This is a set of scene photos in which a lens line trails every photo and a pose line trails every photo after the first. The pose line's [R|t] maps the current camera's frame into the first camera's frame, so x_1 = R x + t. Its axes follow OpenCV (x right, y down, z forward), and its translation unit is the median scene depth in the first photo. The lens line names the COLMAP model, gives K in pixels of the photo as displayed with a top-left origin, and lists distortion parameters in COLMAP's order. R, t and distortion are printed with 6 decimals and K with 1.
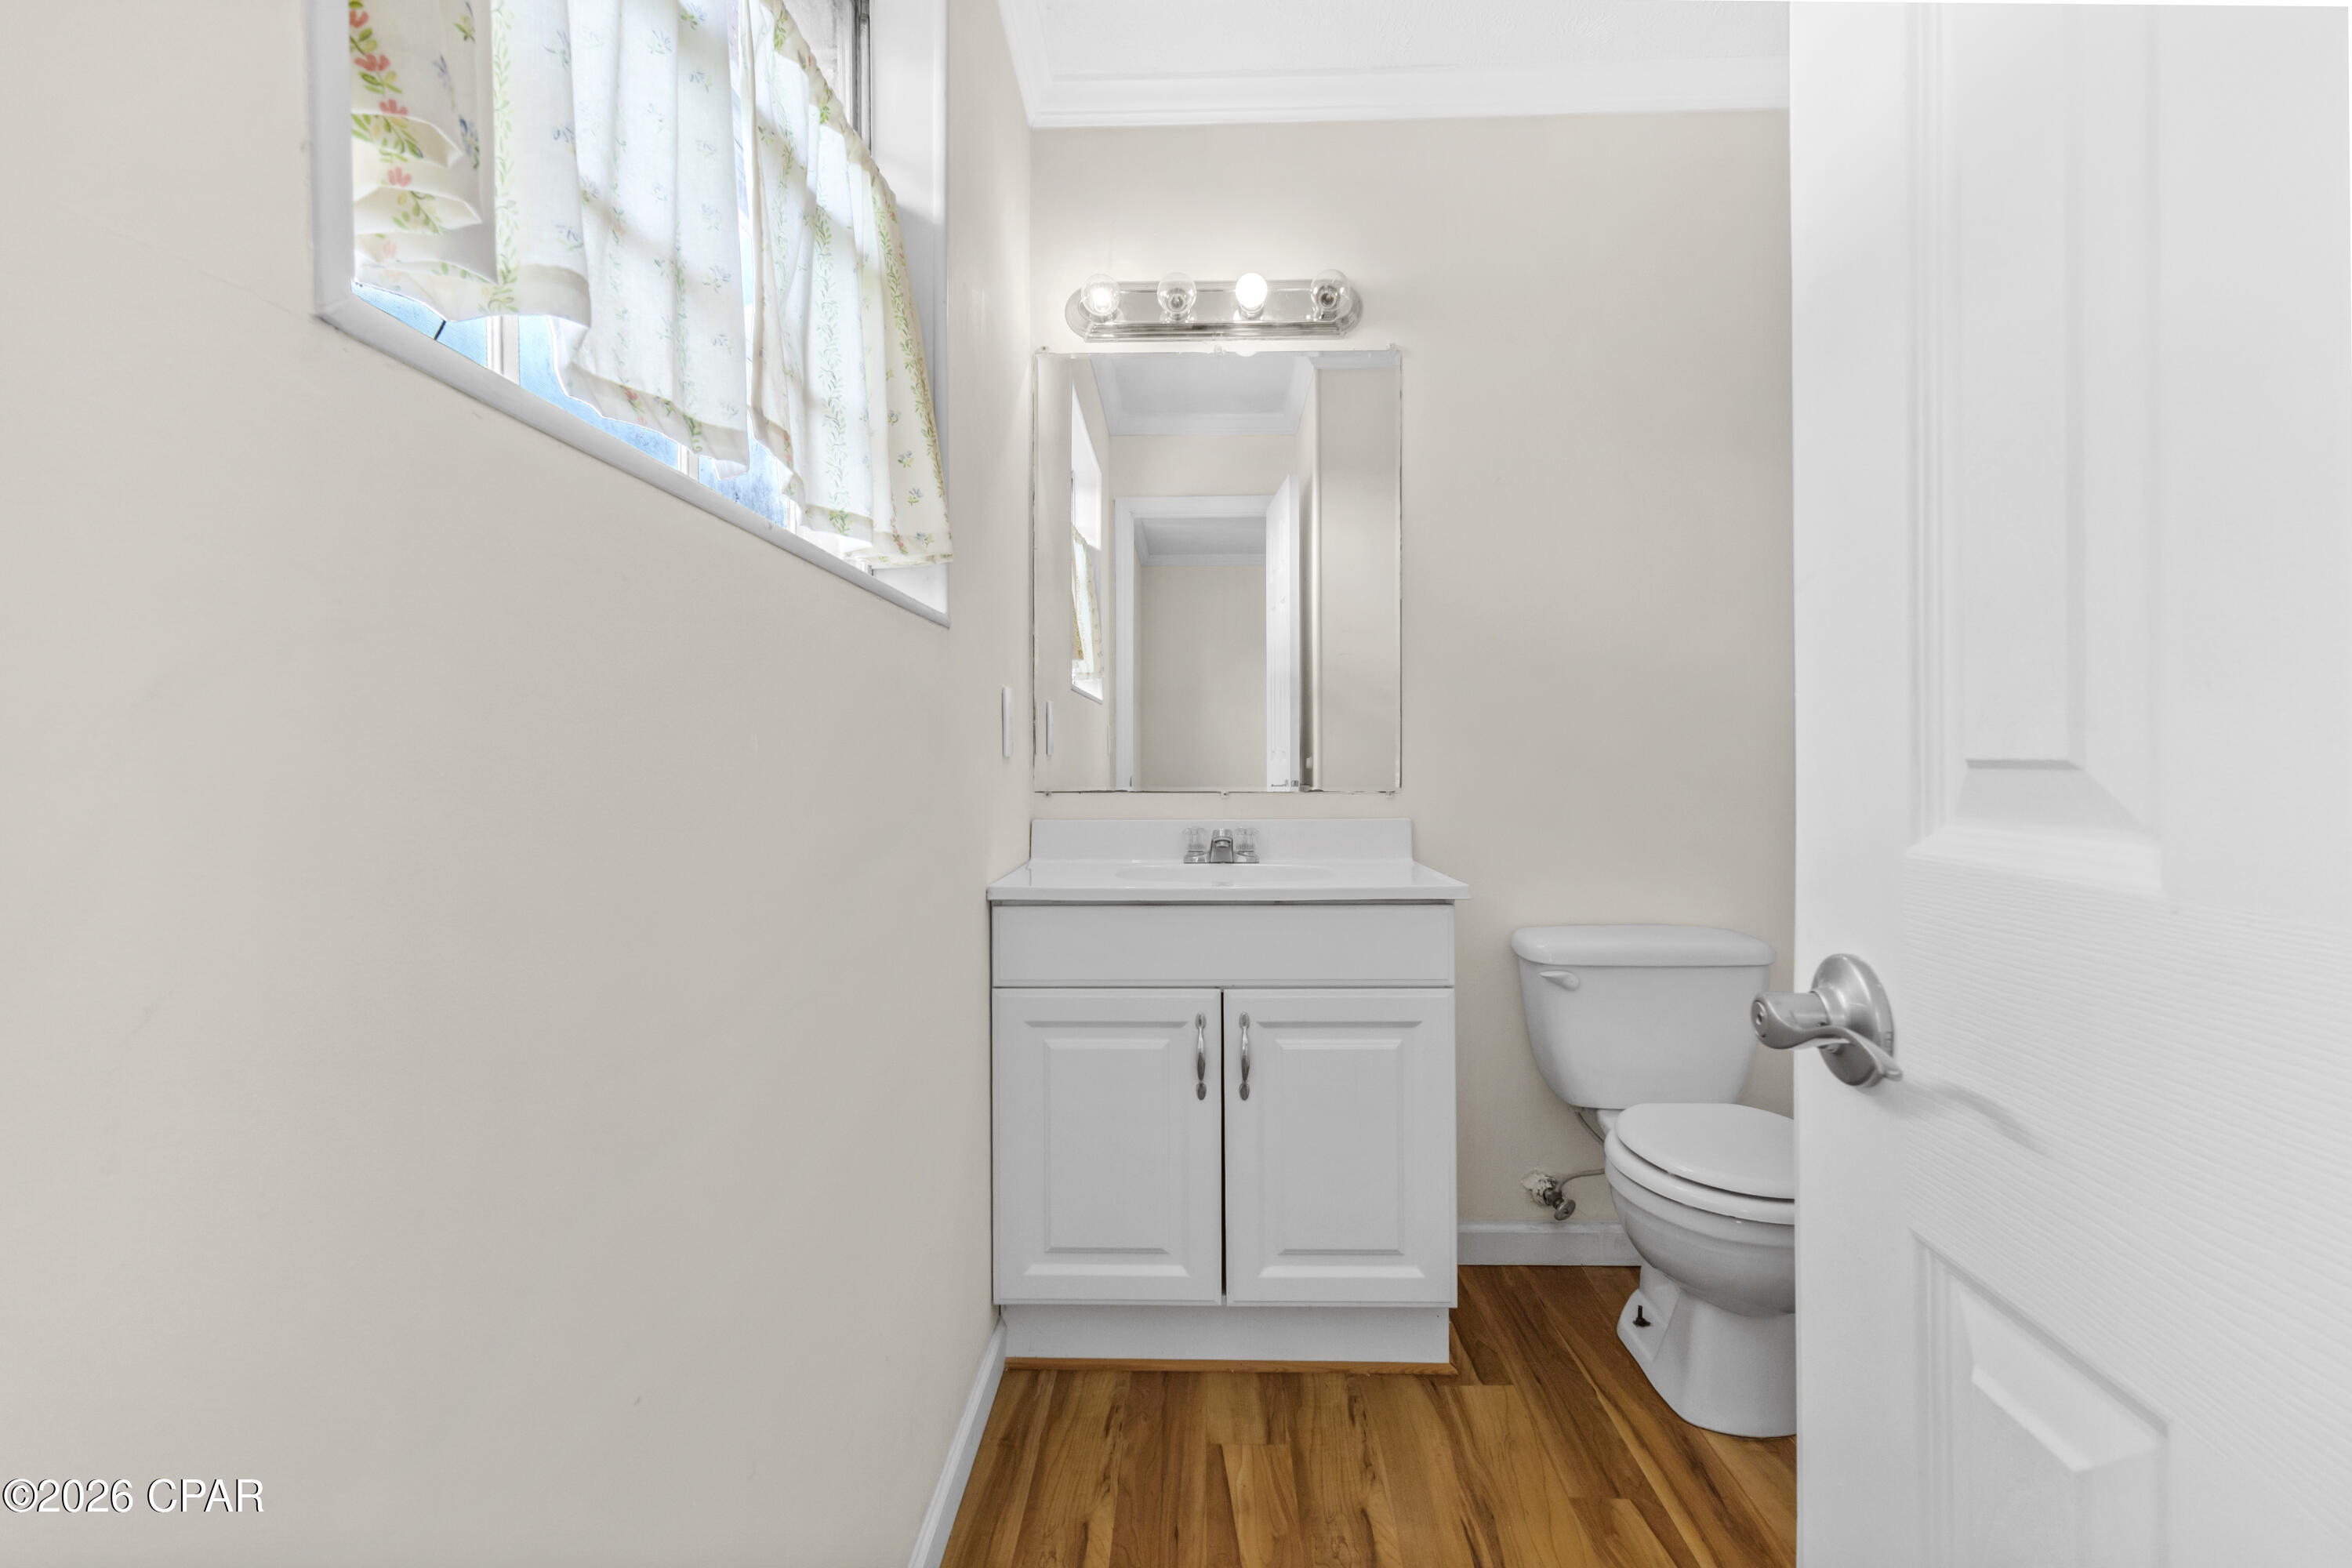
lens RADIAL K [[1090.2, 0, 1172.9], [0, 1090.2, 779.3], [0, 0, 1]] dist [0.001009, 0.000581]
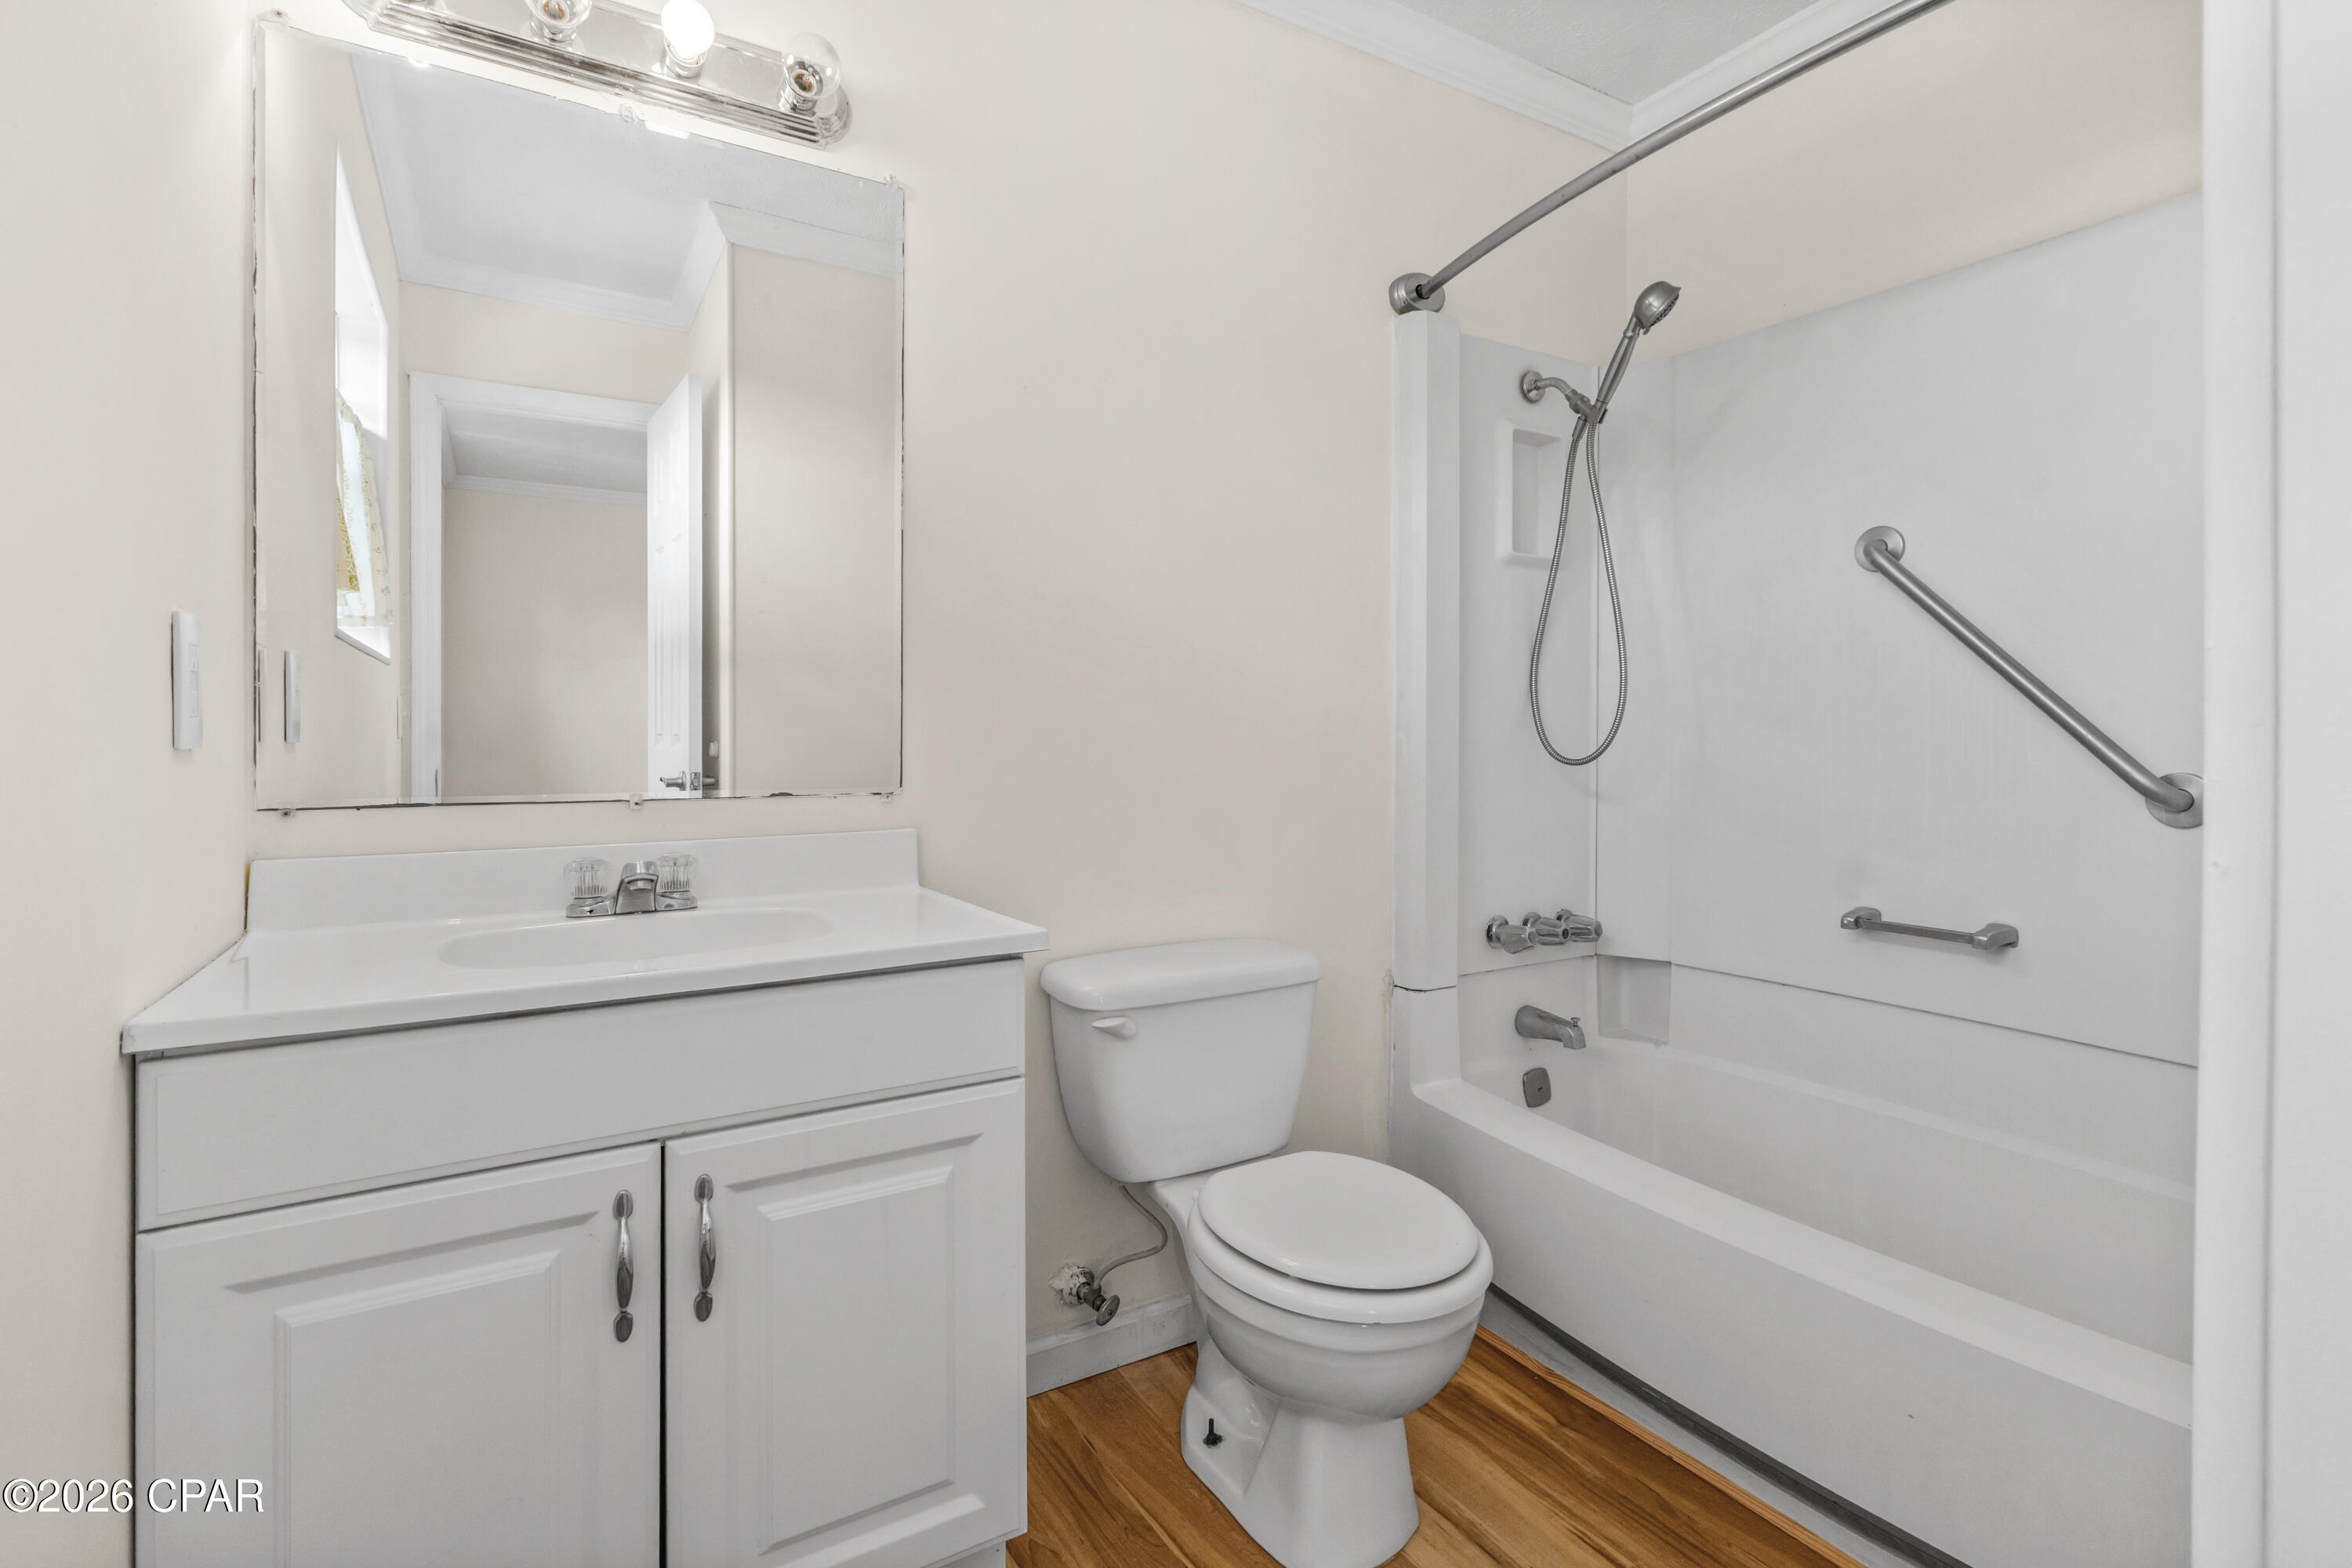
lens RADIAL K [[1090.2, 0, 1161.0], [0, 1090.2, 745.1], [0, 0, 1]] dist [0.001009, 0.000581]
pose [[0.847060, -0.000782, 0.531497, -0.033383], [0.008145, 0.999901, -0.011509, -0.011177], [-0.531435, 0.014078, 0.846982, 0.297245]]
